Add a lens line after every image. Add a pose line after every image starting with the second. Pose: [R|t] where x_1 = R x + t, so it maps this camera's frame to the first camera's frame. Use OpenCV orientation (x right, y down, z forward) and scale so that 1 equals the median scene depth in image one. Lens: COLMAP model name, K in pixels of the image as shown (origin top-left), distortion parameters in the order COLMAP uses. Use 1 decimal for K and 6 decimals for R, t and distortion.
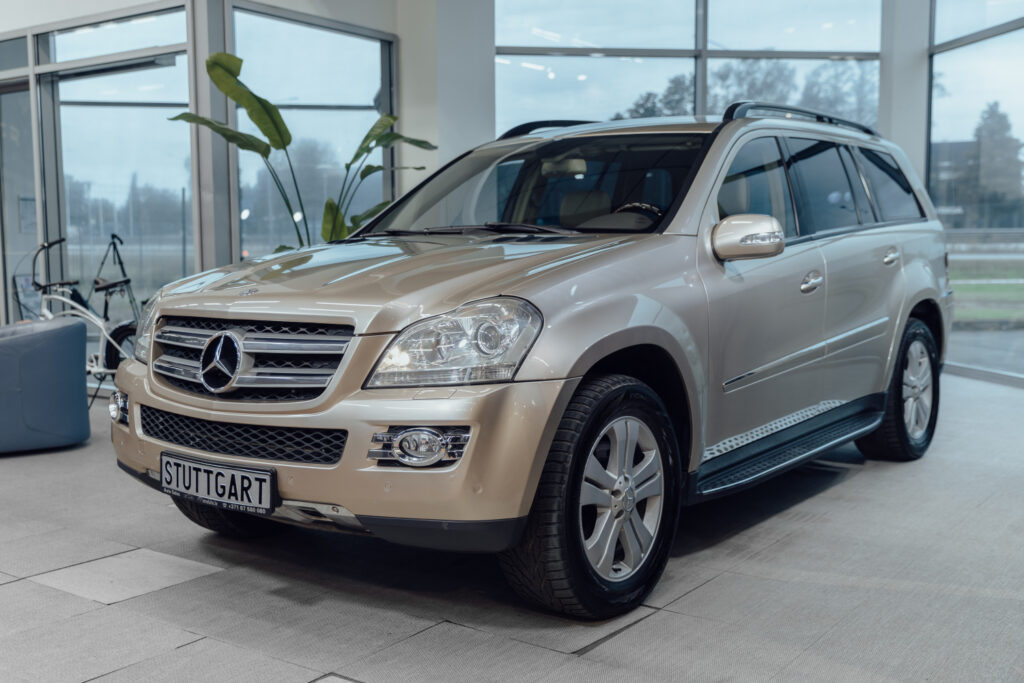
lens RADIAL K [[1060.7, 0, 507.2], [0, 1060.7, 342.6], [0, 0, 1]] dist [0.054137, 0.000000]
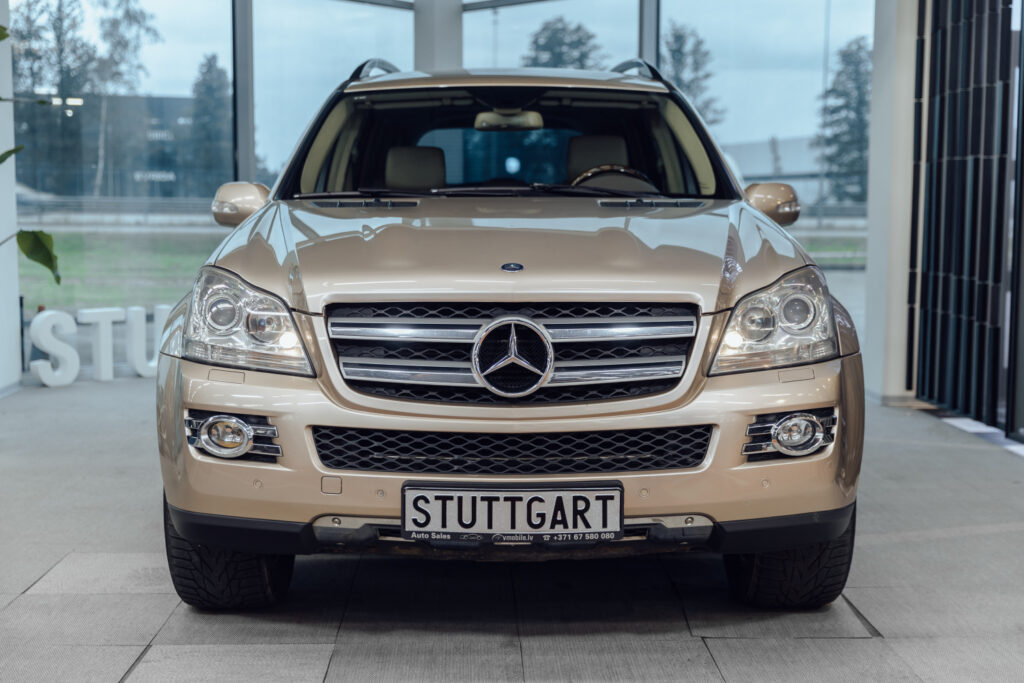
lens RADIAL K [[1310.2, 0, 510.3], [0, 1310.2, 343.0], [0, 0, 1]] dist [0.011293, 0.000000]
pose [[0.797654, -0.051443, 0.600917, -0.863438], [0.048221, 0.998606, 0.021479, -0.013783], [-0.601184, 0.011844, 0.799023, 0.236927]]
